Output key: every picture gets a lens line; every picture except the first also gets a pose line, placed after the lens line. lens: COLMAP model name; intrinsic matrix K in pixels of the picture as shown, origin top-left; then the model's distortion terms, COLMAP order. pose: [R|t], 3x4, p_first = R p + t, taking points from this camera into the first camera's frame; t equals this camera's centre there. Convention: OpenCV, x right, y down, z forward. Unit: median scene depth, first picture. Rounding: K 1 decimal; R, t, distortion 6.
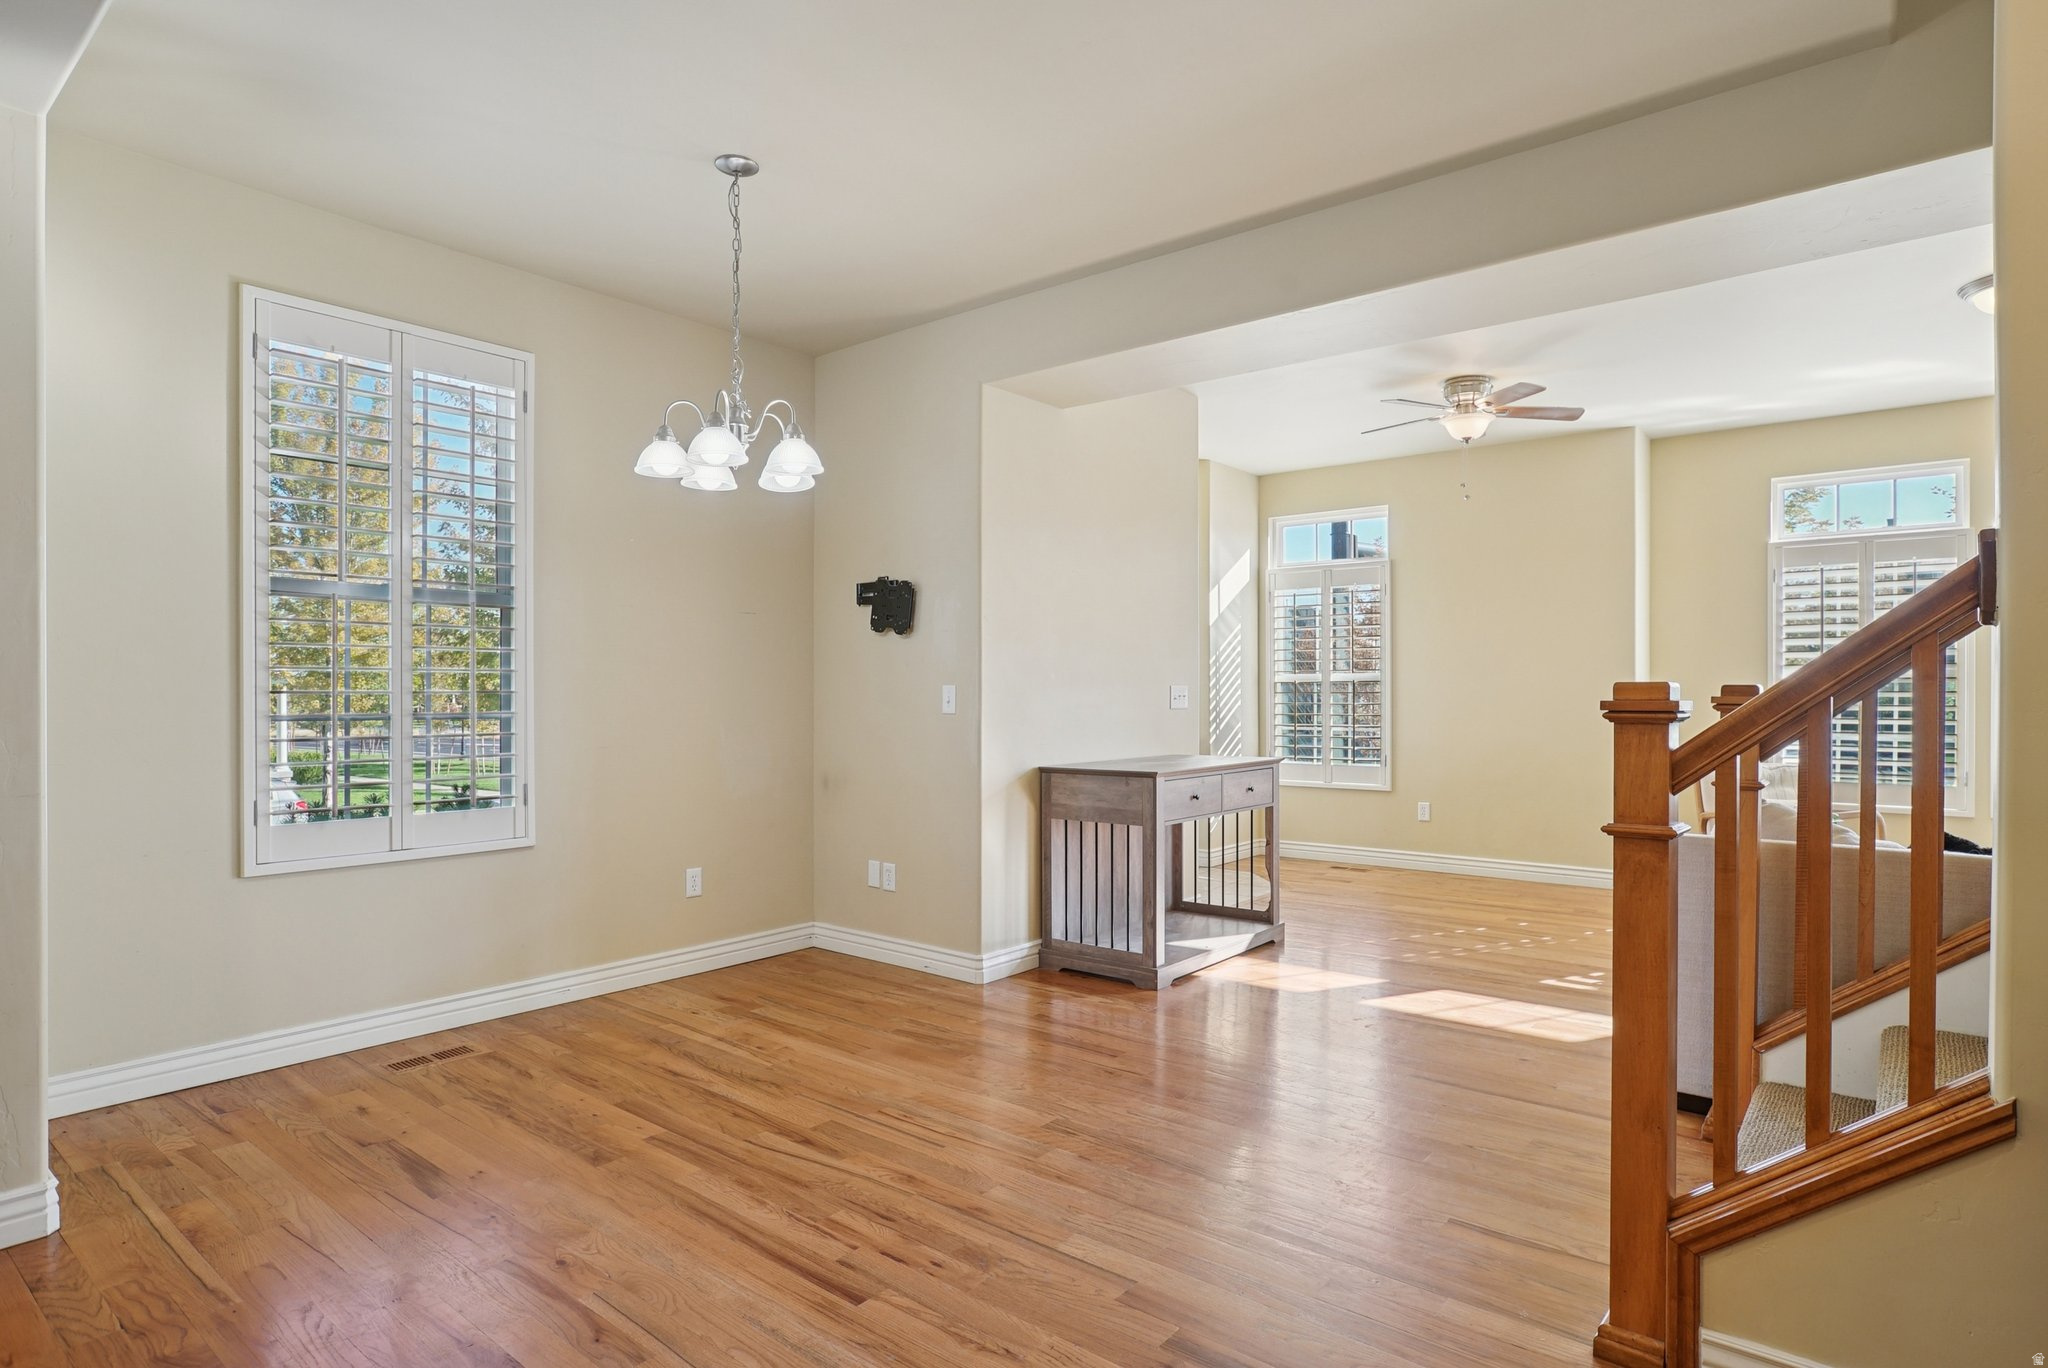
lens RADIAL K [[1086.1, 0, 1045.6], [0, 1086.1, 696.4], [0, 0, 1]] dist [-0.005876, 0.000501]
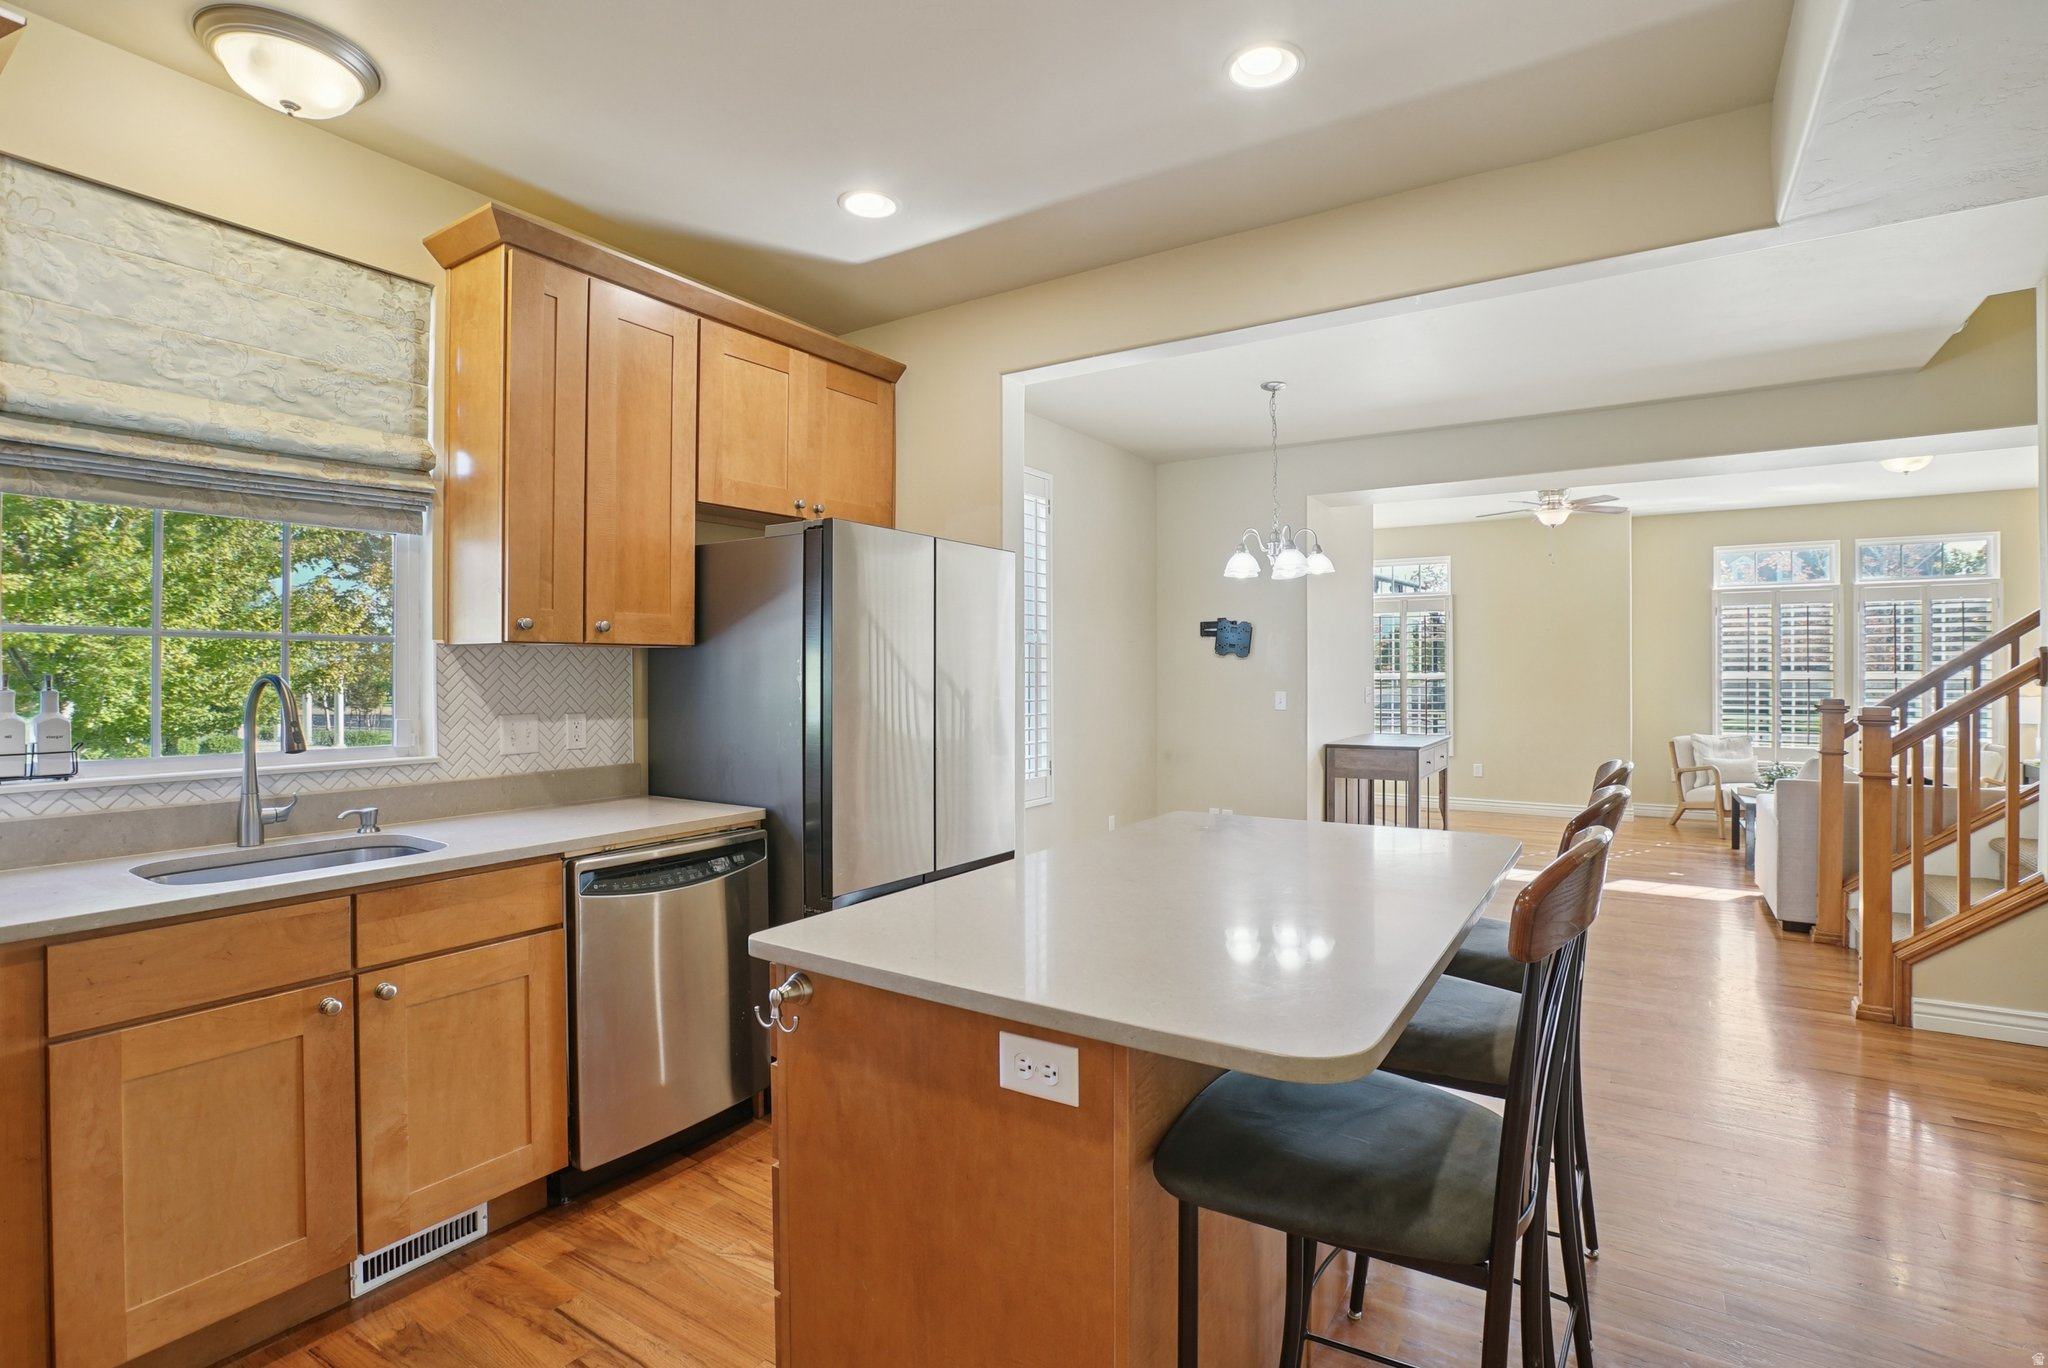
lens RADIAL K [[955.7, 0, 1031.4], [0, 955.7, 671.6], [0, 0, 1]] dist [-0.029031, 0.003864]
pose [[0.994271, -0.002518, 0.106858, -0.670880], [0.002536, 0.999997, -0.000027, -0.044629], [-0.106858, 0.000298, 0.994274, -0.342321]]
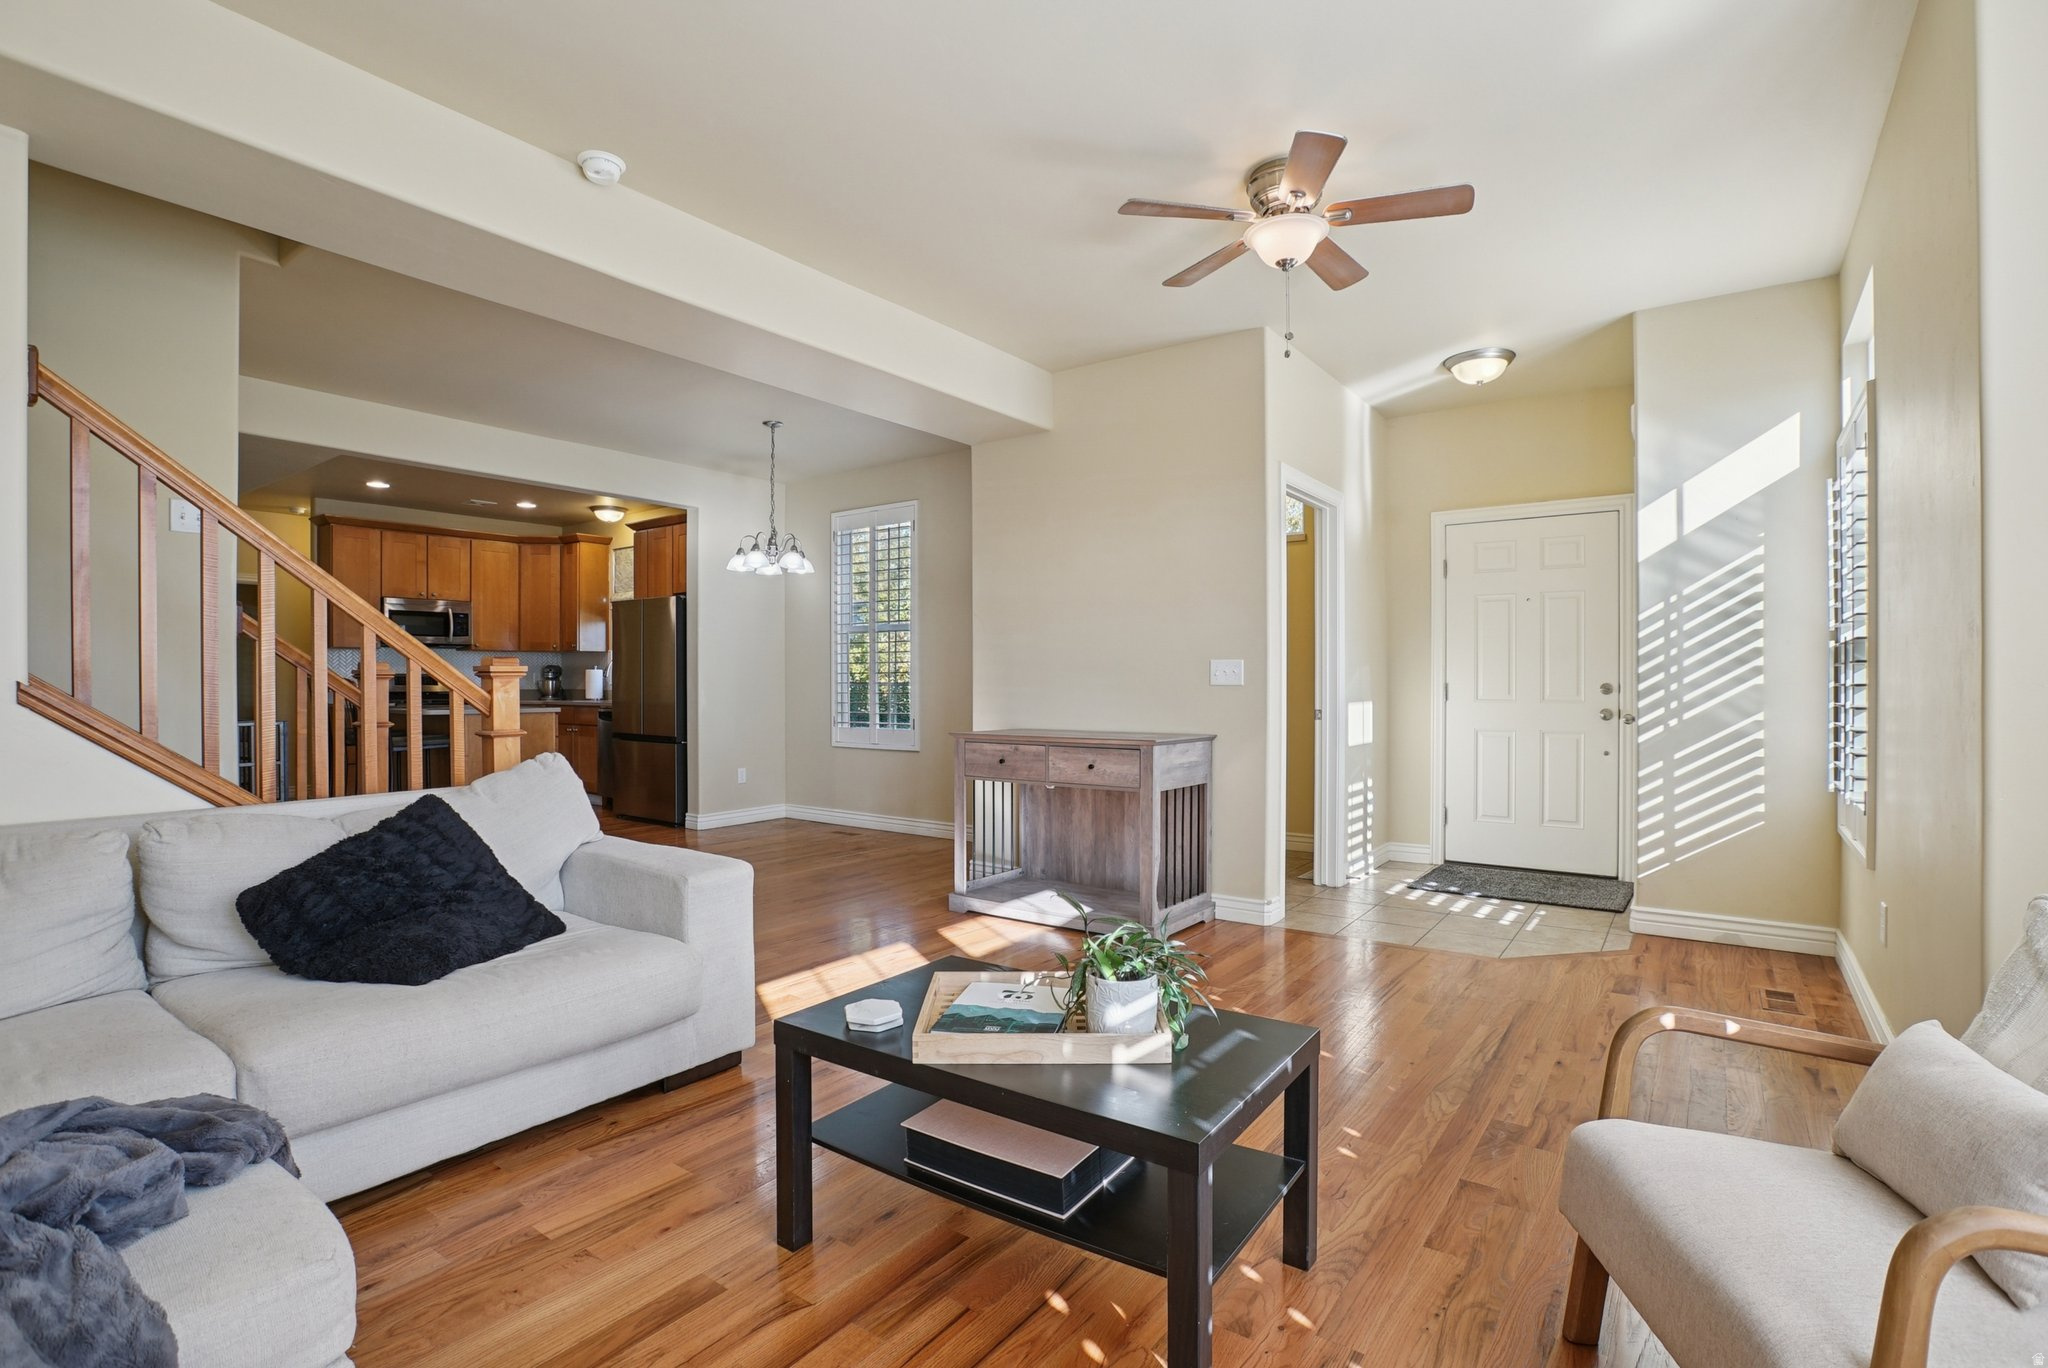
lens RADIAL K [[955.7, 0, 1020.9], [0, 955.7, 681.1], [0, 0, 1]] dist [-0.029031, 0.003864]
pose [[0.047712, 0.002100, -0.998859, 1.360872], [0.002506, 0.999994, 0.002223, 0.009546], [0.998858, -0.002609, 0.047706, 1.172687]]
